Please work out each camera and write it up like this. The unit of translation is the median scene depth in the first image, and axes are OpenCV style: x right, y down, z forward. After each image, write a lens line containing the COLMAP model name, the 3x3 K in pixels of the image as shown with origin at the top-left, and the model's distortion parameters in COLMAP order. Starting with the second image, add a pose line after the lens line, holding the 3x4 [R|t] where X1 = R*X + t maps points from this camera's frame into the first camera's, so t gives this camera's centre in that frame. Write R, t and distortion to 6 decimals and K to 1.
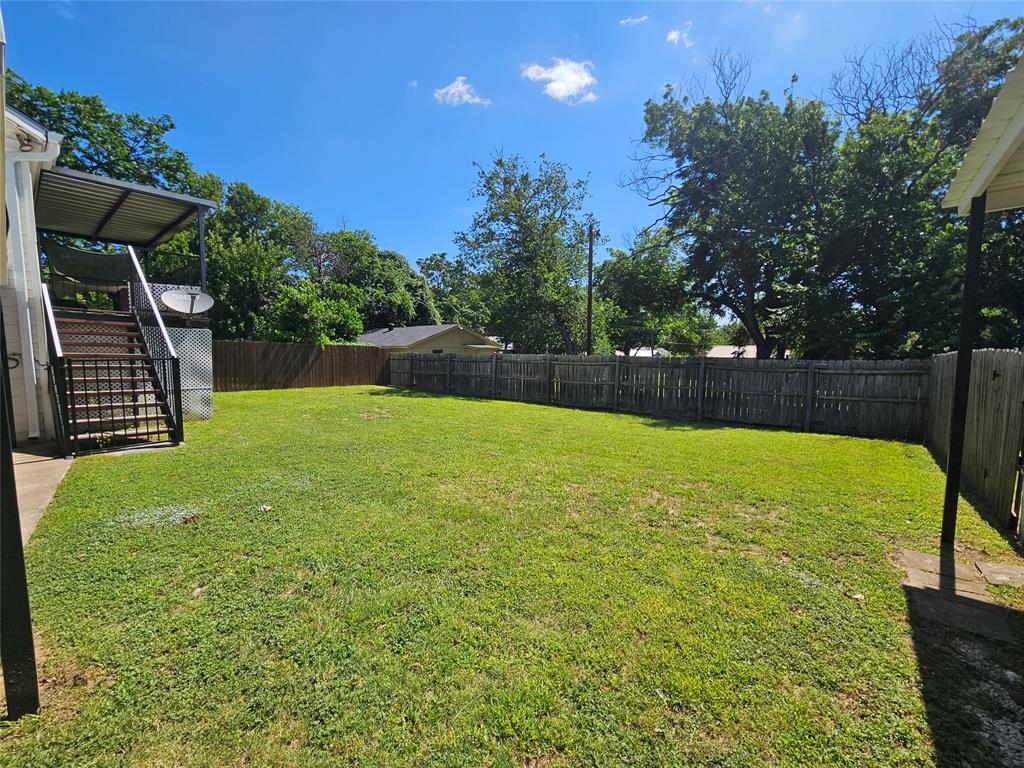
lens RADIAL K [[424.0, 0, 511.0], [0, 424.0, 385.5], [0, 0, 1]] dist [0.001539, 0.000069]
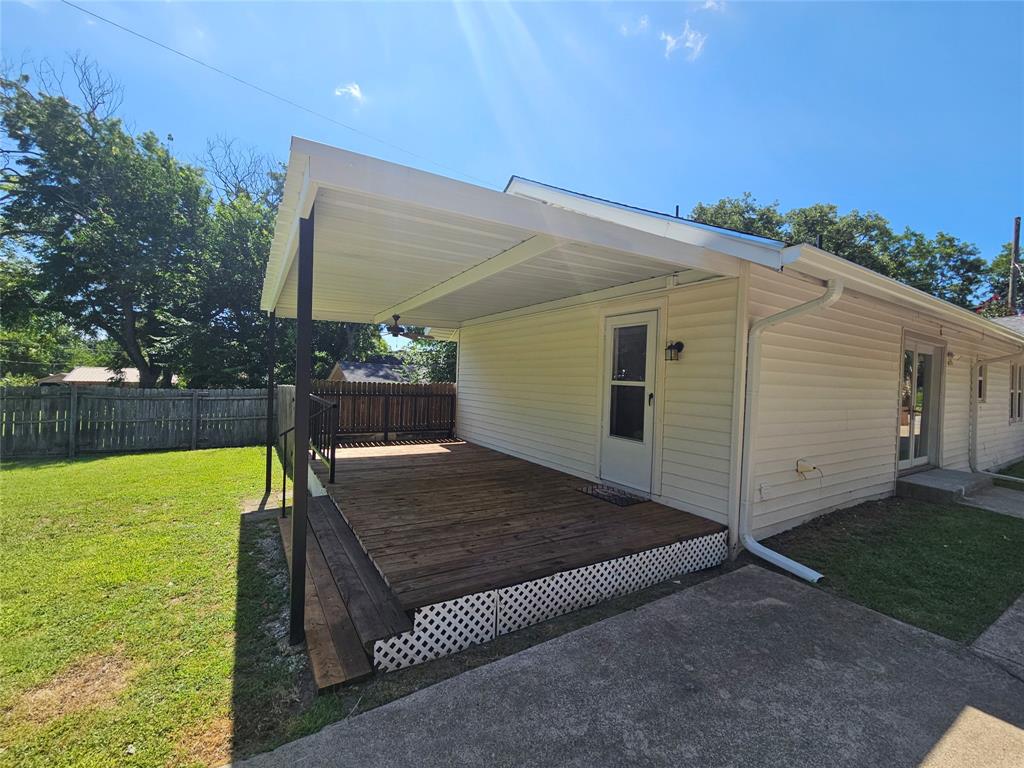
lens RADIAL K [[424.0, 0, 511.0], [0, 424.0, 385.5], [0, 0, 1]] dist [0.001539, 0.000069]
pose [[0.319195, -0.000825, 0.947689, -0.132914], [0.054208, 0.998378, -0.017389, -0.001372], [-0.946137, 0.056923, 0.318722, -0.210918]]
